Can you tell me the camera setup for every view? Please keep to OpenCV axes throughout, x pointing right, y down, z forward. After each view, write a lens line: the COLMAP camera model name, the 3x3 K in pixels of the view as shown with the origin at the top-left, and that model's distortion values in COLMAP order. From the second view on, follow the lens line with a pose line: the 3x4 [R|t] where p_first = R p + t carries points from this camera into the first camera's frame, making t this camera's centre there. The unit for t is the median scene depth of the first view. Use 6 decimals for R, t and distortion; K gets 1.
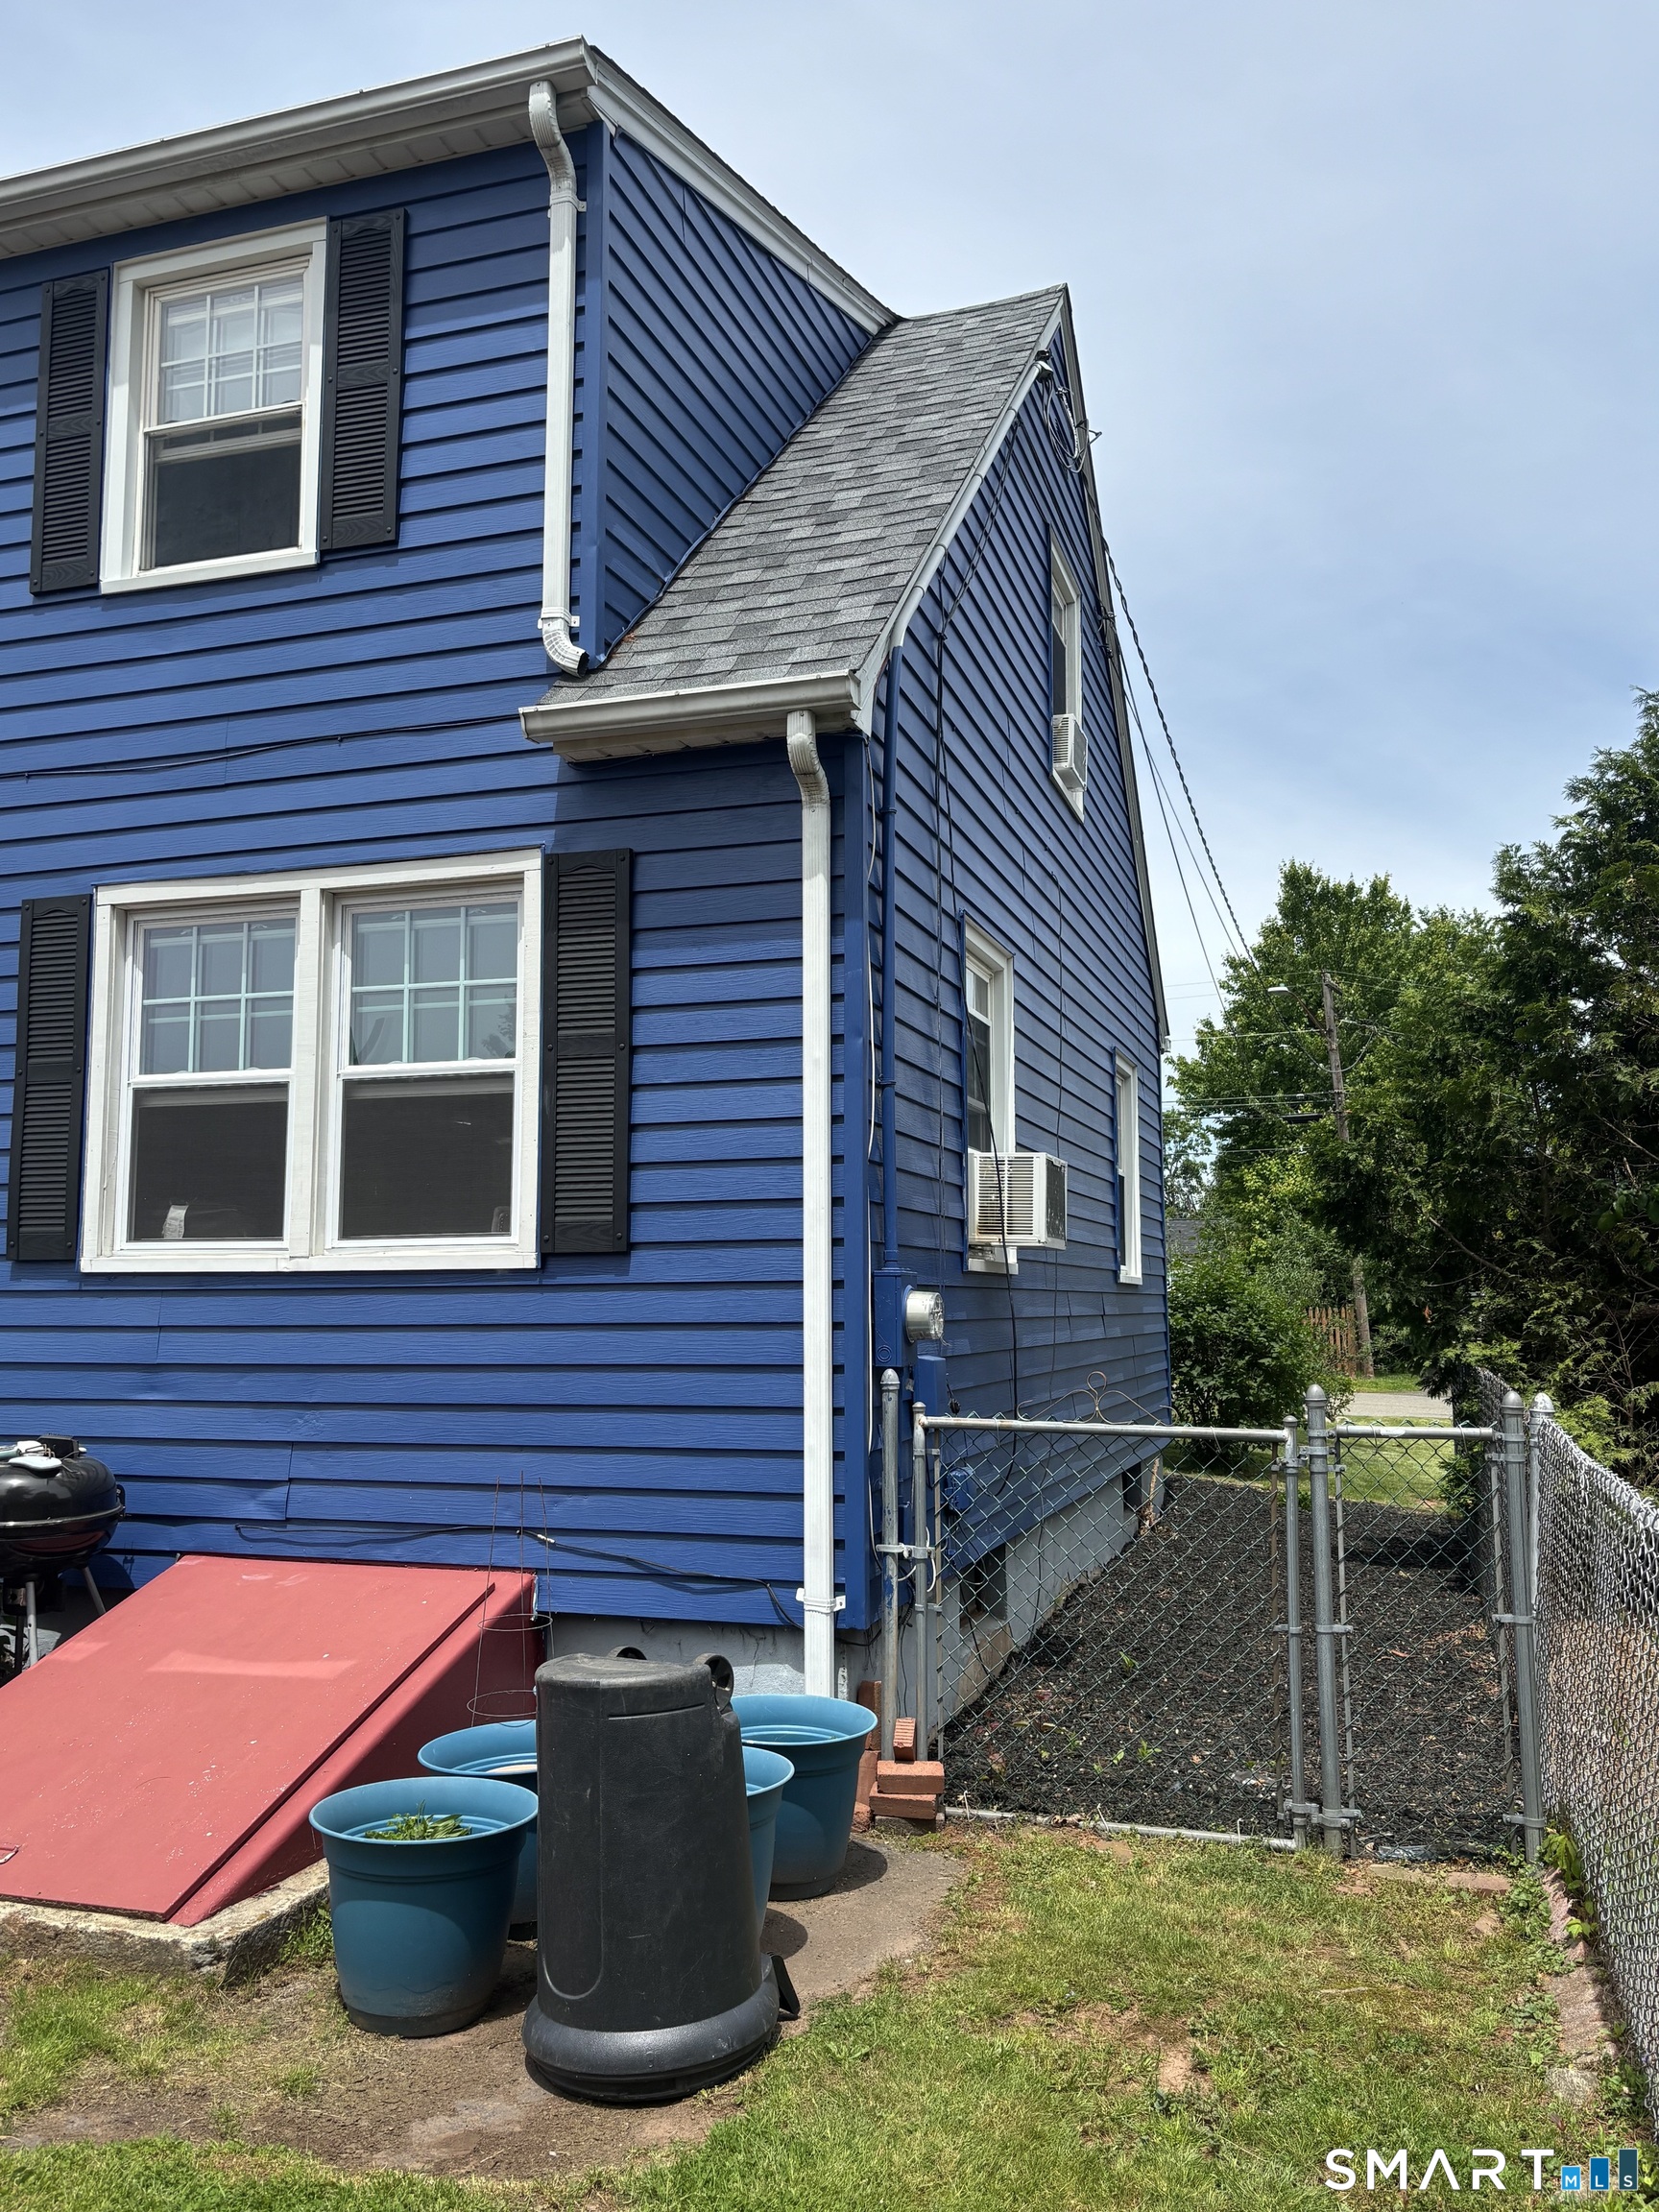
lens RADIAL K [[1764.4, 0, 831.6], [0, 1764.4, 1102.0], [0, 0, 1]] dist [0.011129, 0.000092]
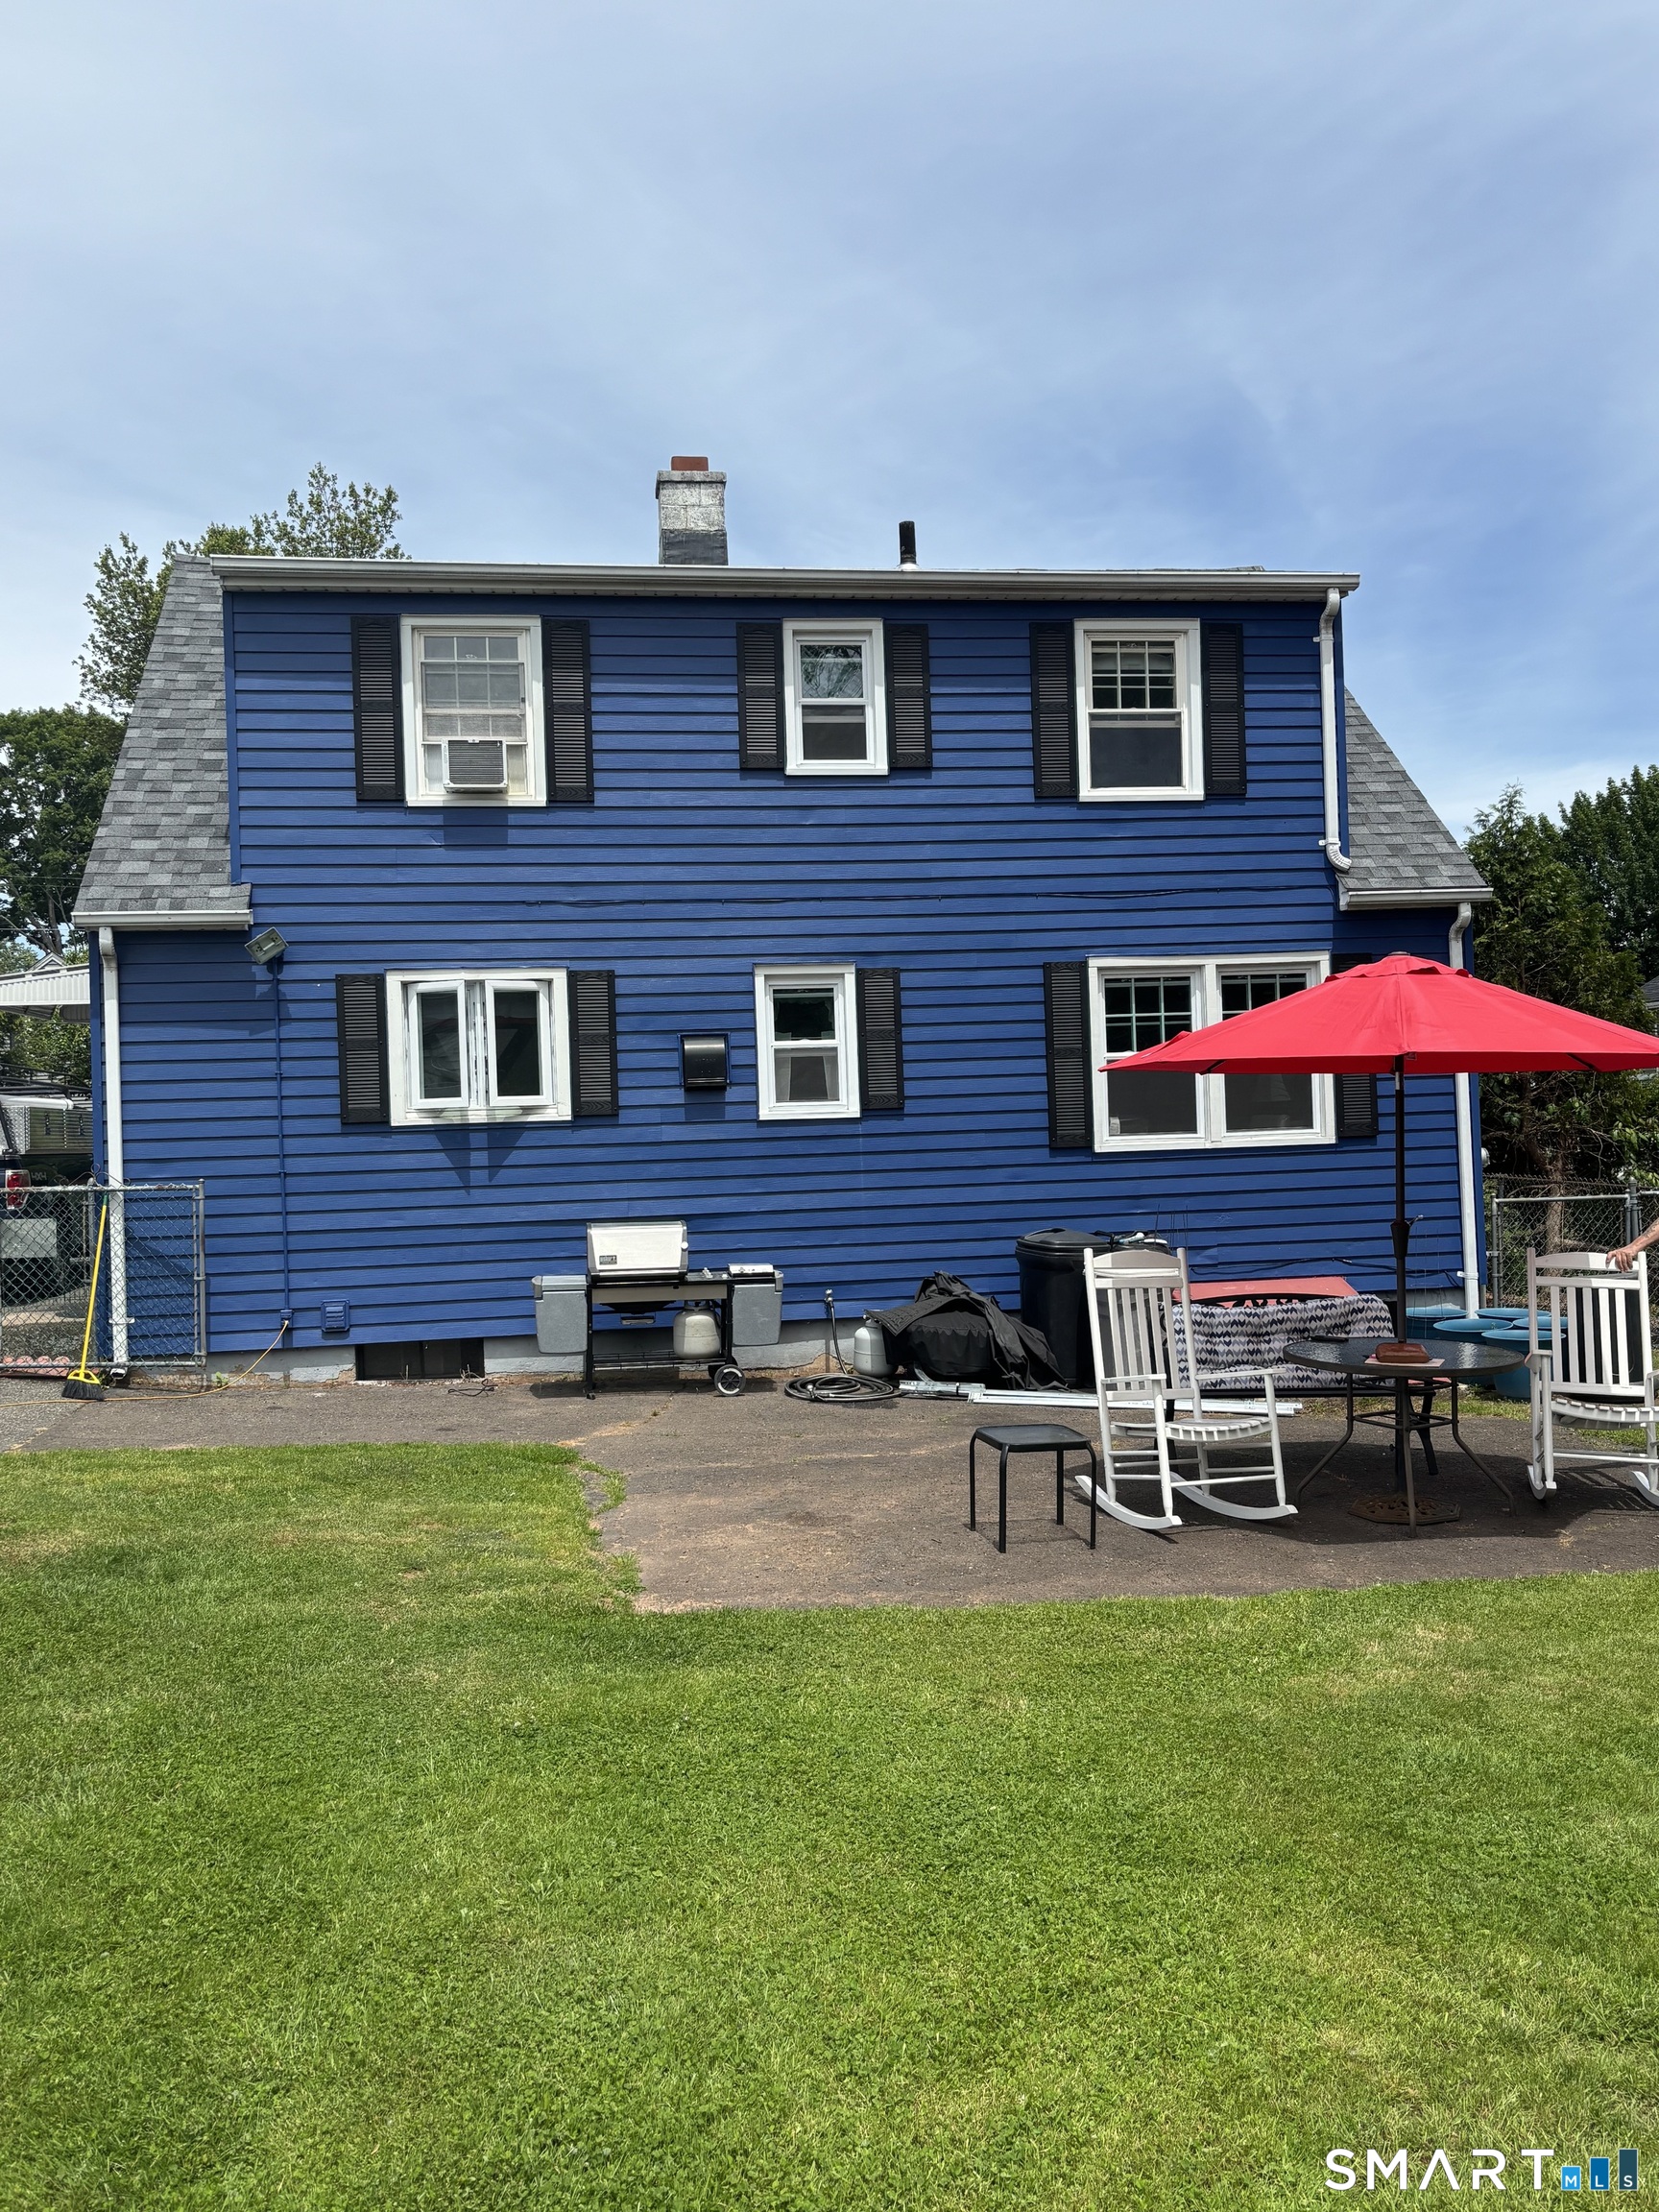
lens RADIAL K [[1796.5, 0, 828.6], [0, 1796.5, 1108.8], [0, 0, 1]] dist [0.005097, -0.000561]
pose [[0.906657, -0.027313, 0.420984, -1.577118], [-0.013990, 0.995407, 0.094710, -0.143534], [-0.421637, -0.091758, 0.902110, -0.717426]]
